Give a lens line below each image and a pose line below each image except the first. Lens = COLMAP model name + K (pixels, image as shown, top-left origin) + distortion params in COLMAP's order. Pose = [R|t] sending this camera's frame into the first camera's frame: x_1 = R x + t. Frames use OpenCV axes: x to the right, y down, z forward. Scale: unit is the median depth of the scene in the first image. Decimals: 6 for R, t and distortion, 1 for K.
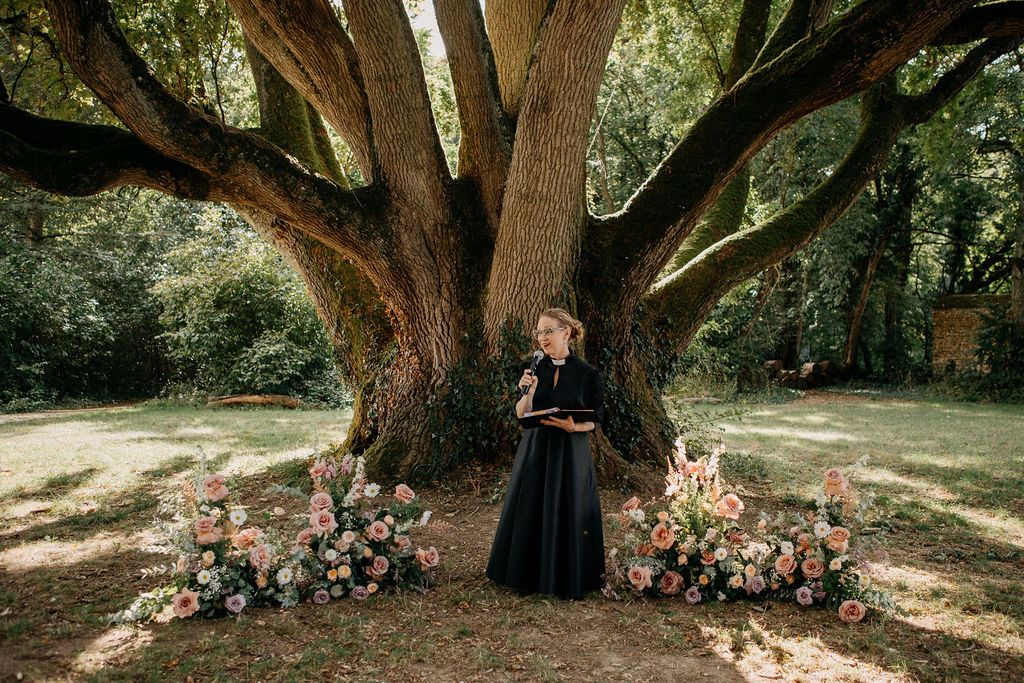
lens RADIAL K [[1034.5, 0, 513.4], [0, 1034.5, 339.4], [0, 0, 1]] dist [-0.078489, 0.000000]
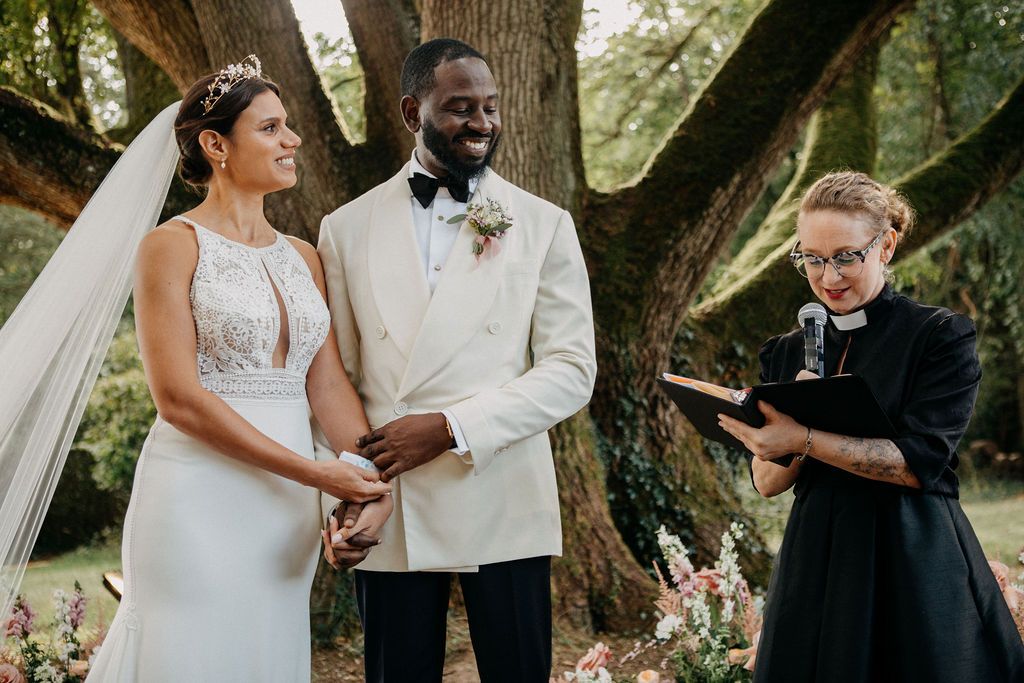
lens RADIAL K [[1258.2, 0, 510.7], [0, 1258.2, 343.9], [0, 0, 1]] dist [-0.019510, 0.000000]
pose [[0.987281, -0.081725, -0.136372, 0.125433], [0.067018, 0.991762, -0.109161, 0.051621], [0.144170, 0.098633, 0.984625, 0.269735]]
